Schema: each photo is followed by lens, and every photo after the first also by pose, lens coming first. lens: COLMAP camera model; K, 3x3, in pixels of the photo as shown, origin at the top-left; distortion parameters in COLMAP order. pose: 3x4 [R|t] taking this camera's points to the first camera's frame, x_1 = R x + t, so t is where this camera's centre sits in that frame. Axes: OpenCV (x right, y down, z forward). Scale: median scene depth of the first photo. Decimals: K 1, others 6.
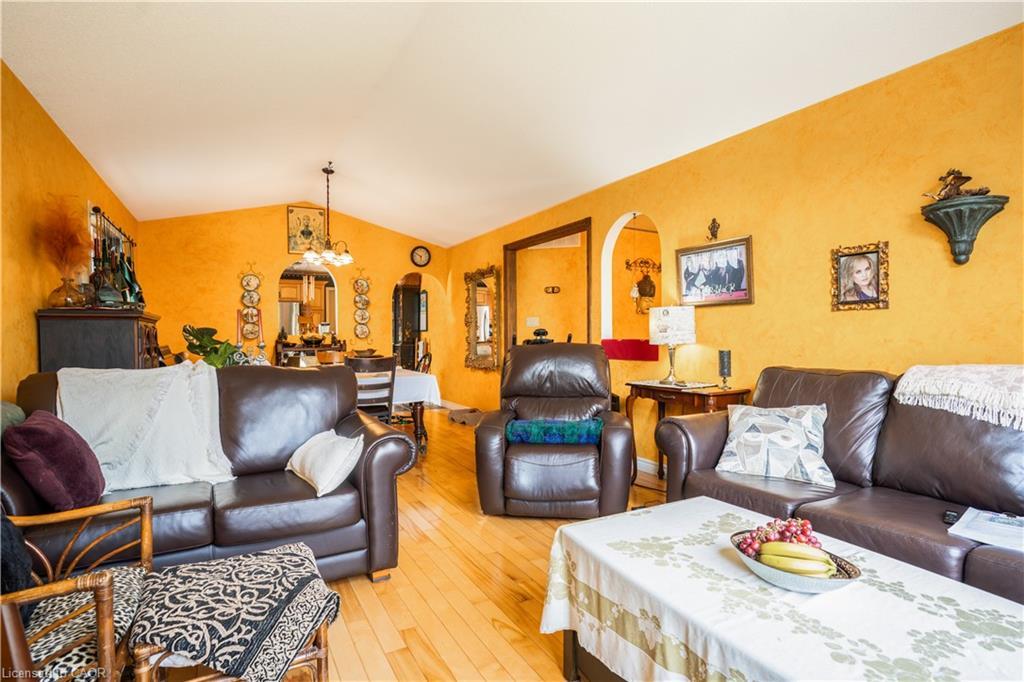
lens RADIAL K [[548.9, 0, 512.5], [0, 548.9, 340.1], [0, 0, 1]] dist [-0.026348, 0.002185]
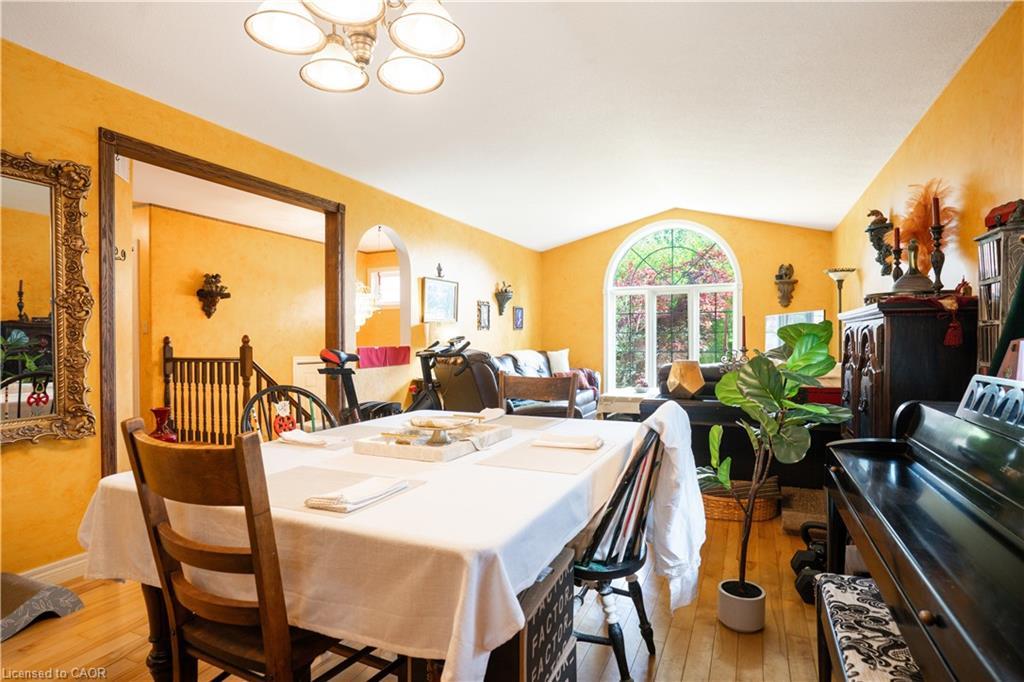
lens RADIAL K [[548.9, 0, 508.6], [0, 548.9, 346.4], [0, 0, 1]] dist [-0.026348, 0.002185]
pose [[-0.618022, 0.002671, 0.786156, -1.210187], [0.020082, 0.999722, 0.012390, -0.014598], [-0.785904, 0.023445, -0.617904, 2.334808]]
